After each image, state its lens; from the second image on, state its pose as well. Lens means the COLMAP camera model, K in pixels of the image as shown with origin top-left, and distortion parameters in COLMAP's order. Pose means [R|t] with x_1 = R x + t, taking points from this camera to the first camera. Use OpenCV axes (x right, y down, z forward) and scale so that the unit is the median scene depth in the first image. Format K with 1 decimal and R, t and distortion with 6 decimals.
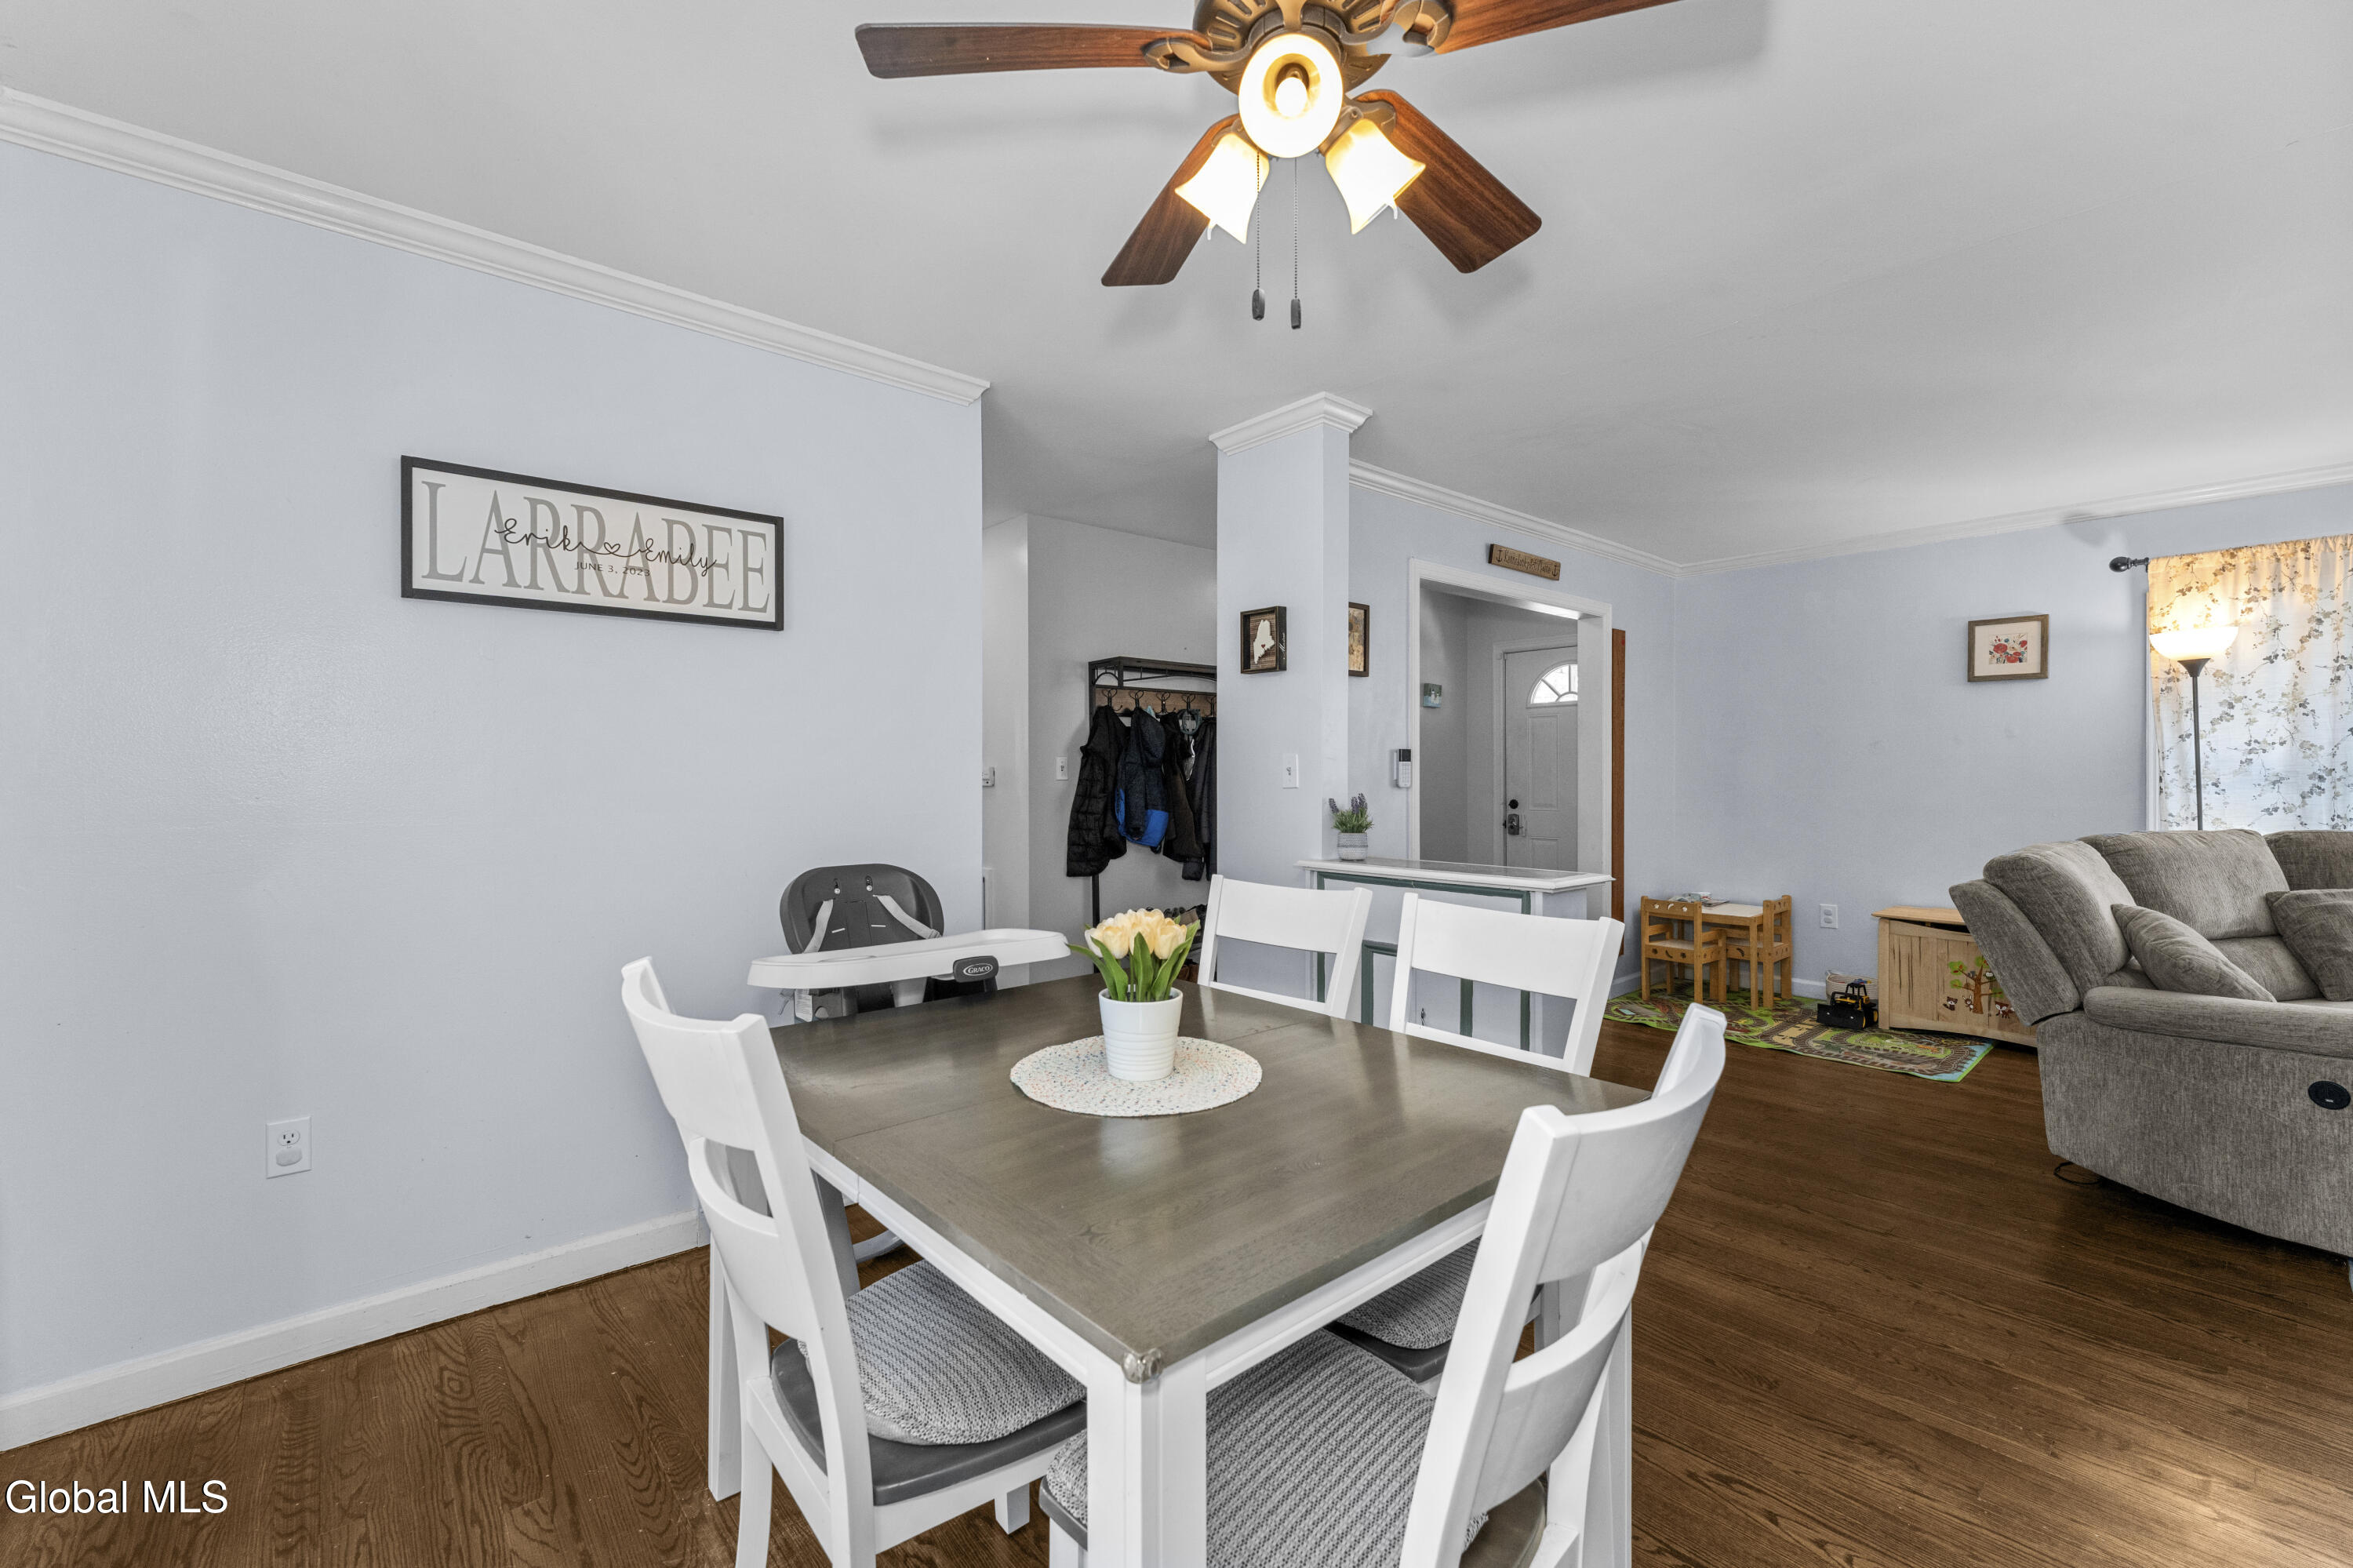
lens RADIAL K [[977.2, 0, 1190.2], [0, 977.2, 768.8], [0, 0, 1]] dist [-0.002974, 0.000933]
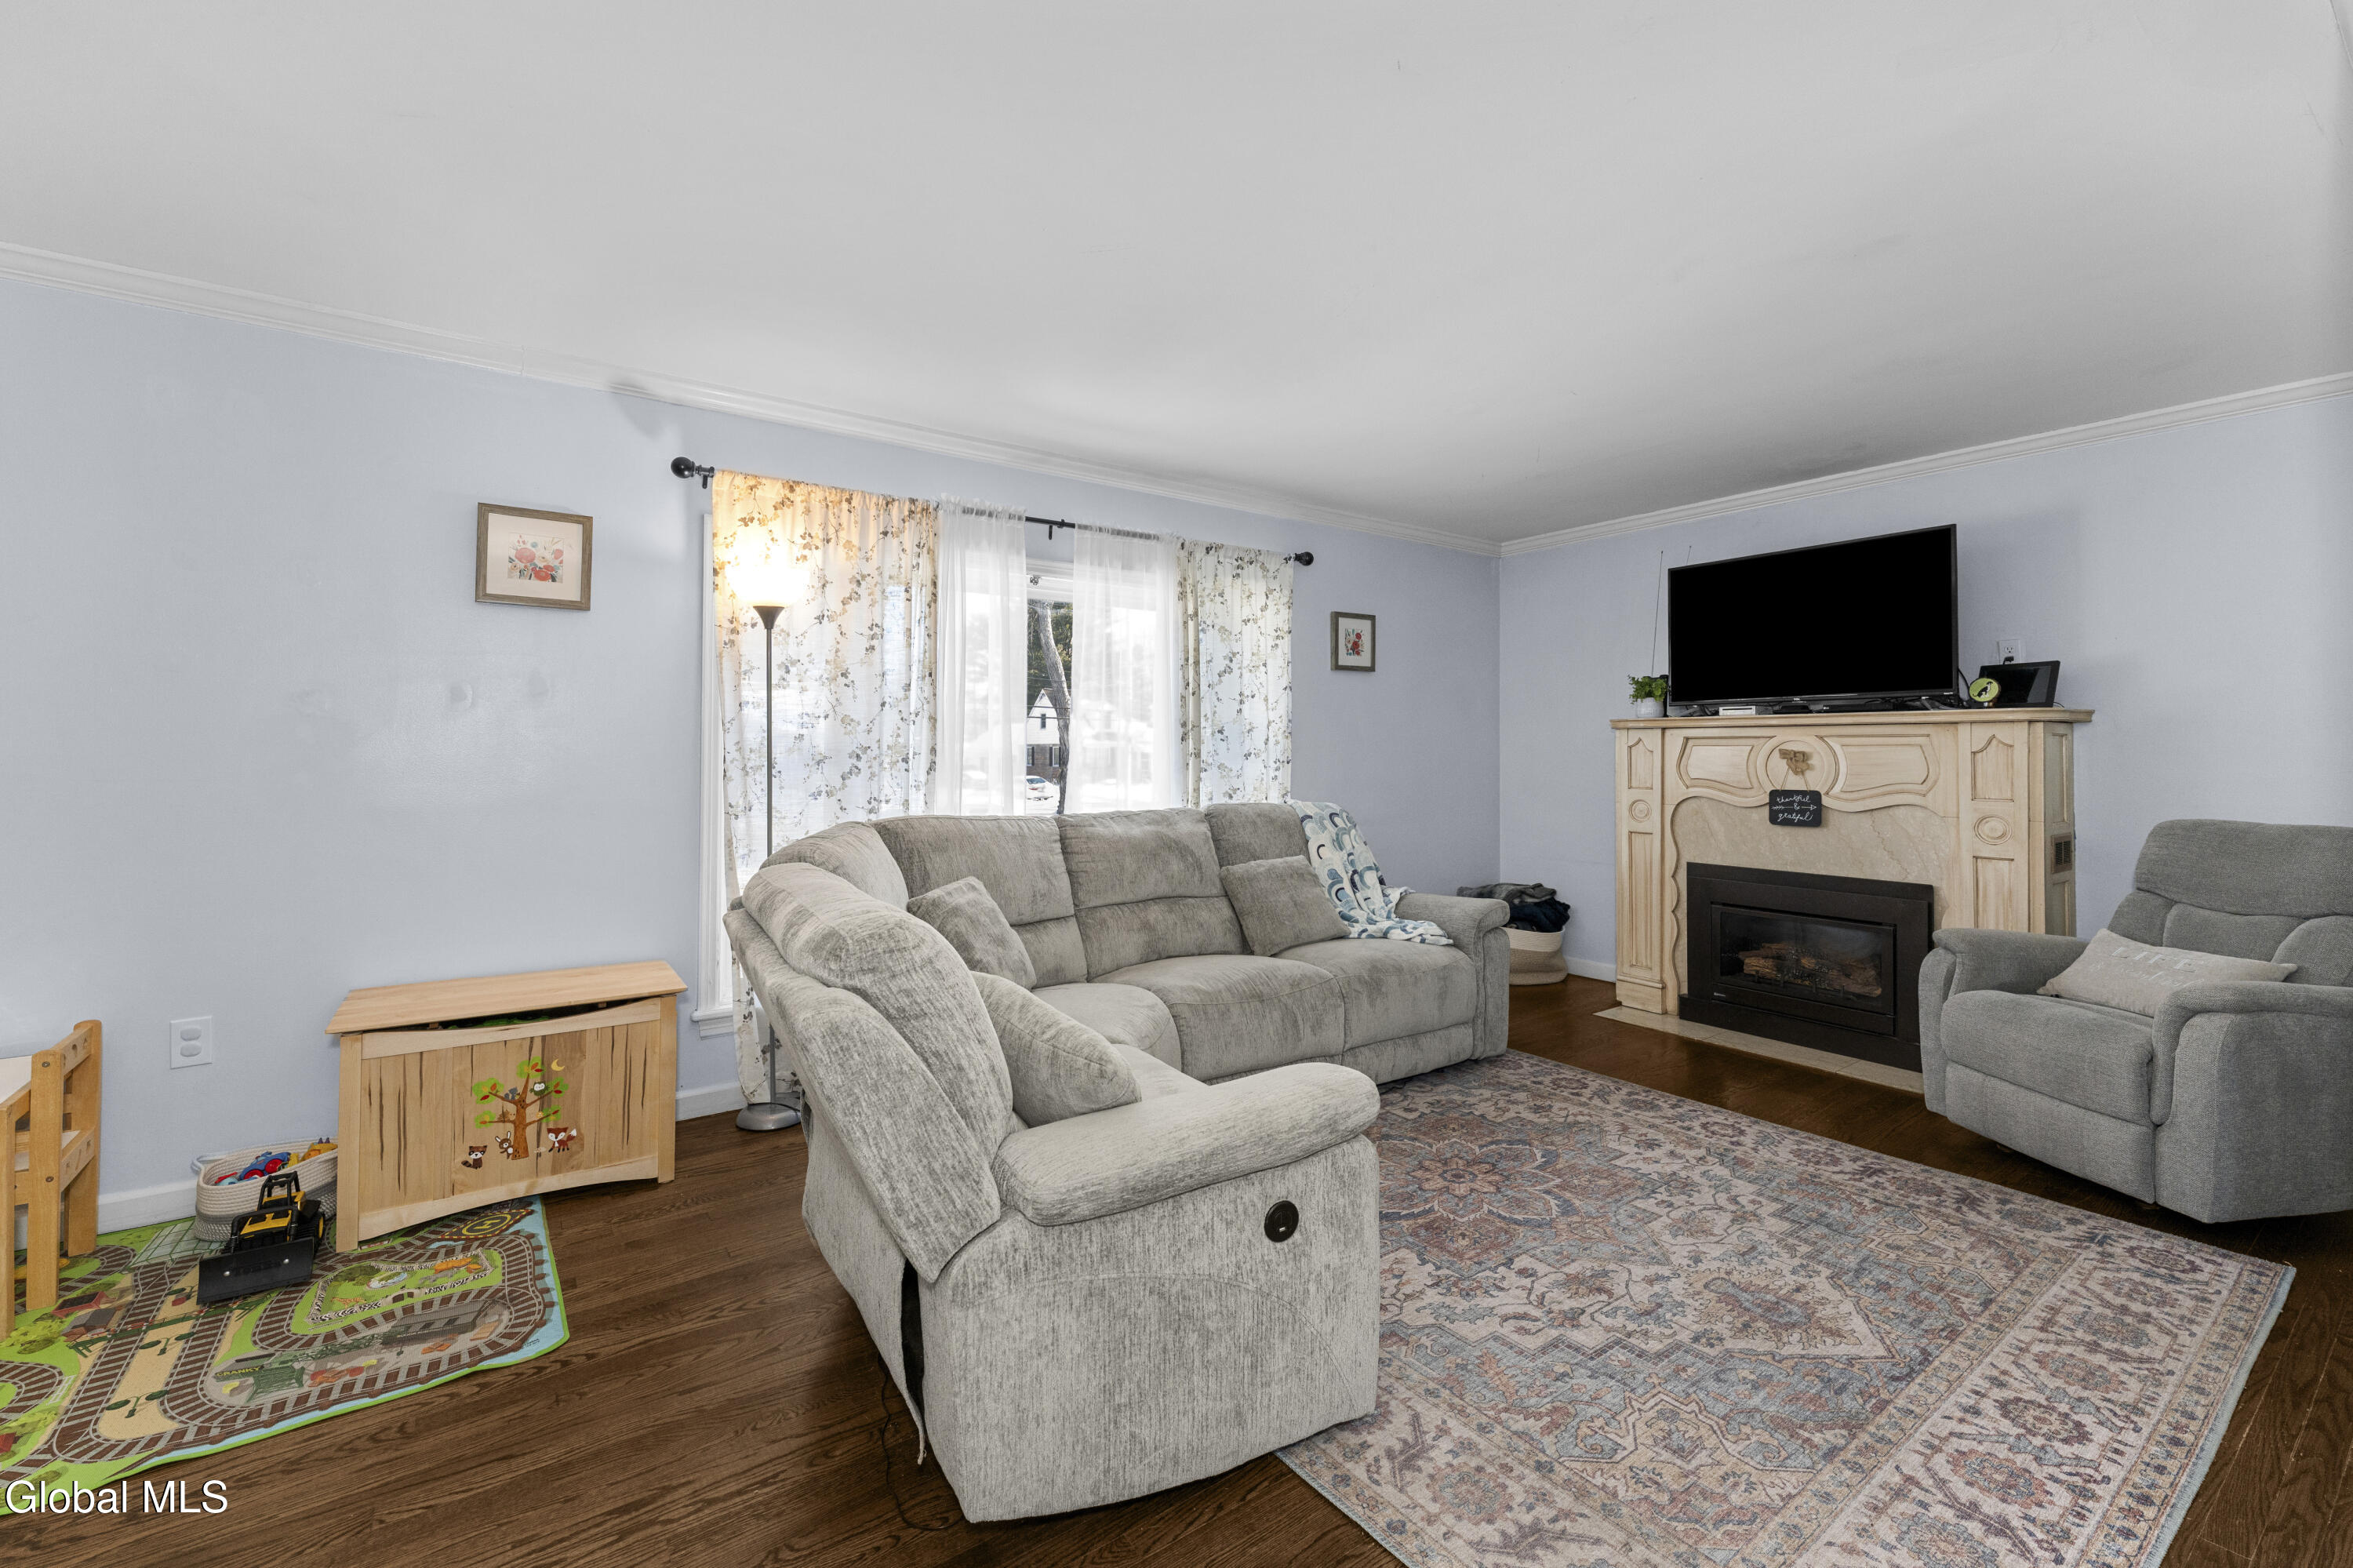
lens RADIAL K [[977.2, 0, 1145.3], [0, 977.2, 730.2], [0, 0, 1]] dist [-0.002974, 0.000933]
pose [[0.108018, 0.022996, 0.993883, 0.247261], [-0.005824, 0.999730, -0.022498, 0.003175], [-0.994132, -0.003359, 0.108123, 0.540756]]
